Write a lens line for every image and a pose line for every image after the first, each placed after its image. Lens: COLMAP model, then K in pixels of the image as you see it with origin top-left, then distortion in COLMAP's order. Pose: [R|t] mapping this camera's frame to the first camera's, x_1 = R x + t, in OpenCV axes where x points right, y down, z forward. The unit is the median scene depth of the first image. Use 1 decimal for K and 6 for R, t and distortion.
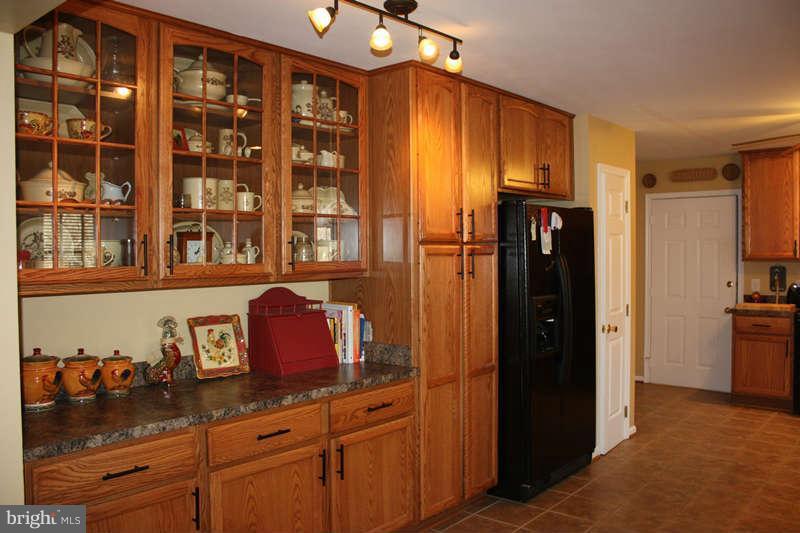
lens RADIAL K [[693.4, 0, 400.3], [0, 693.4, 264.7], [0, 0, 1]] dist [-0.153109, 0.147246]
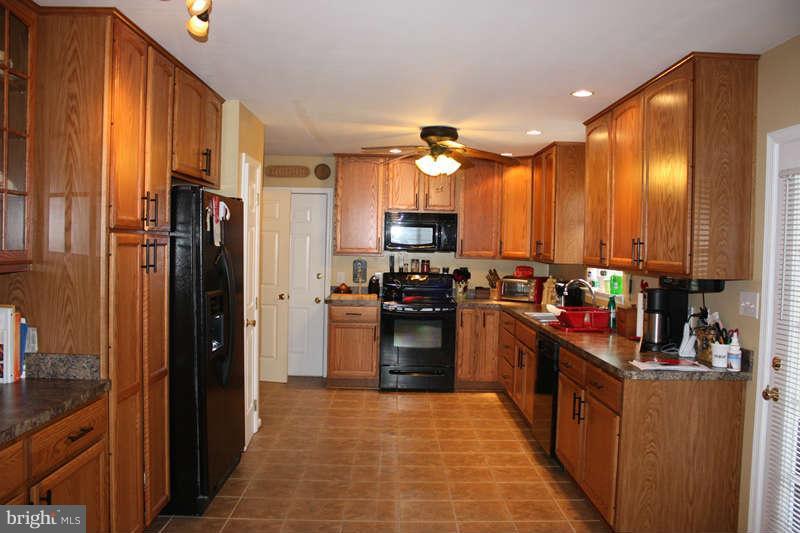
lens RADIAL K [[693.4, 0, 400.4], [0, 693.4, 265.0], [0, 0, 1]] dist [-0.153109, 0.147246]
pose [[0.743788, 0.005672, 0.668391, -0.234287], [-0.016141, 0.999825, 0.009477, -0.002549], [-0.668220, -0.017838, 0.743750, 0.148521]]
